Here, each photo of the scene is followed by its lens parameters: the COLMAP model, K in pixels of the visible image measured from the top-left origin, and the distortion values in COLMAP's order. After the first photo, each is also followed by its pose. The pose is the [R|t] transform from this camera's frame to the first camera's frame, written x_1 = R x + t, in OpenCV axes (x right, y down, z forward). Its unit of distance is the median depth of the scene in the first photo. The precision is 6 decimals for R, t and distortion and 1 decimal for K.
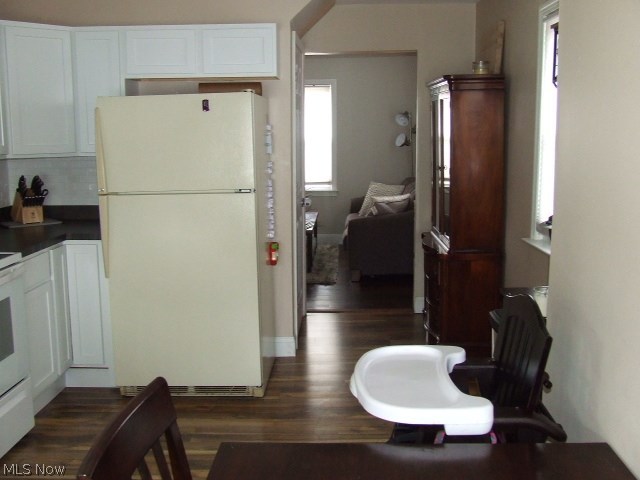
lens RADIAL K [[711.1, 0, 320.0], [0, 711.1, 240.0], [0, 0, 1]] dist [-0.051790, 0.023832]
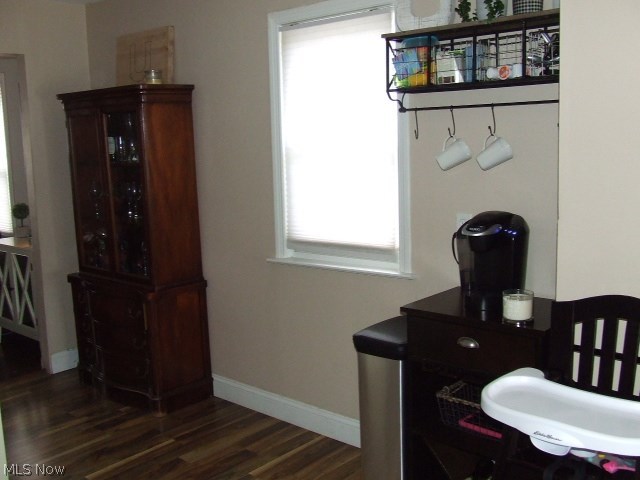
lens RADIAL K [[711.1, 0, 320.0], [0, 711.1, 240.0], [0, 0, 1]] dist [-0.051790, 0.023832]
pose [[0.652520, -0.116109, 0.748823, -0.323220], [0.140756, 0.989566, 0.030783, -0.040527], [-0.744584, 0.085315, 0.662055, 0.277355]]
